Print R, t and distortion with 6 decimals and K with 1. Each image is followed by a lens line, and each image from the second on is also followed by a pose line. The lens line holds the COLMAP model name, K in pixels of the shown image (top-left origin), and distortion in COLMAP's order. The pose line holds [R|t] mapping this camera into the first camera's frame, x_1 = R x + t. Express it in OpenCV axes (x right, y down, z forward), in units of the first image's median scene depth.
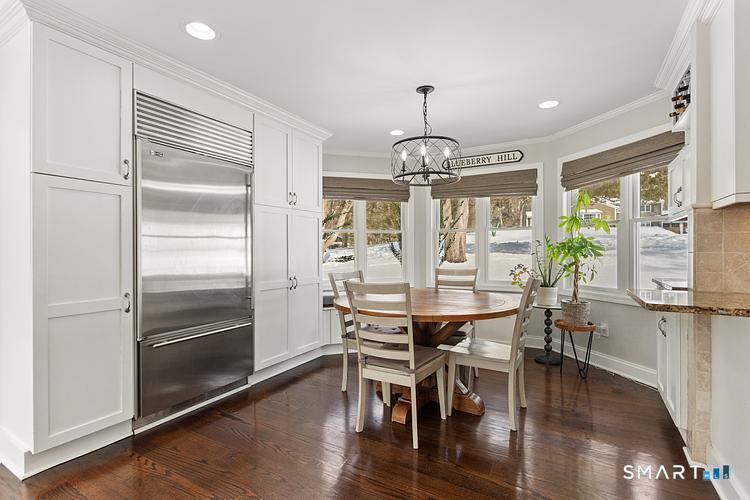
lens RADIAL K [[355.6, 0, 375.0], [0, 355.6, 250.0], [0, 0, 1]] dist [-0.001306, -0.000233]
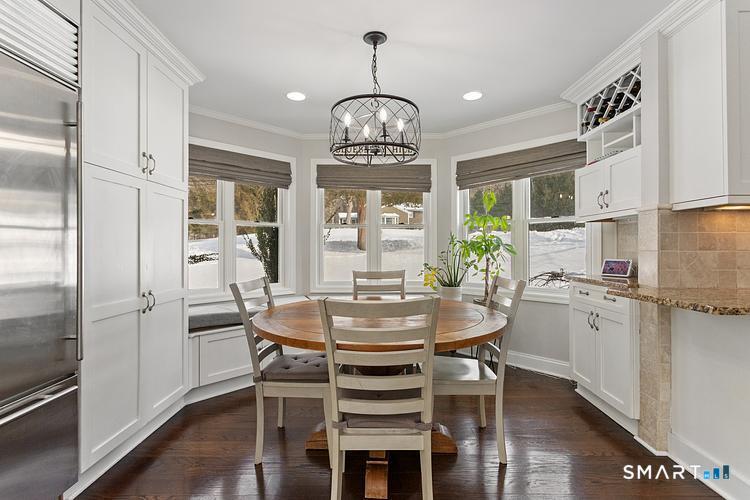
lens RADIAL K [[355.4, 0, 373.2], [0, 355.4, 246.6], [0, 0, 1]] dist [-0.000236, 0.000051]
pose [[0.871368, 0.004773, 0.490606, -0.206720], [-0.002447, 0.999983, -0.005382, 0.000849], [-0.490623, 0.003489, 0.871365, 0.297171]]
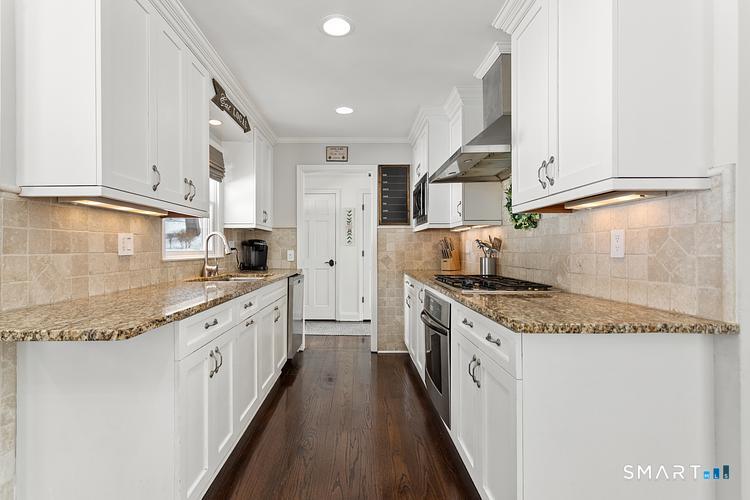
lens RADIAL K [[364.3, 0, 356.1], [0, 364.3, 247.2], [0, 0, 1]] dist [-0.000010, 0.000183]
pose [[-0.494361, 0.006936, 0.869229, -0.025741], [0.000958, 0.999972, -0.007434, -0.001499], [-0.869256, -0.002842, -0.494354, 0.447174]]
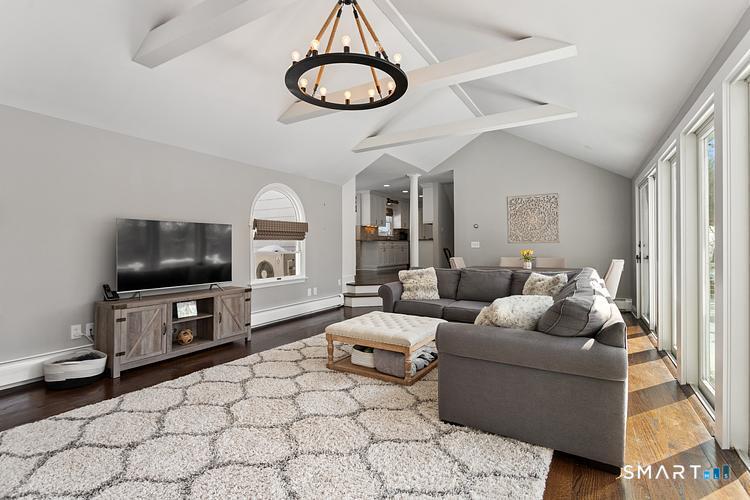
lens RADIAL K [[355.4, 0, 373.2], [0, 355.4, 246.6], [0, 0, 1]] dist [-0.000236, 0.000051]
pose [[0.023454, -0.001601, 0.999724, -2.799184], [0.000041, 0.999999, 0.001600, 0.123470], [-0.999725, 0.000003, 0.023454, 0.381534]]
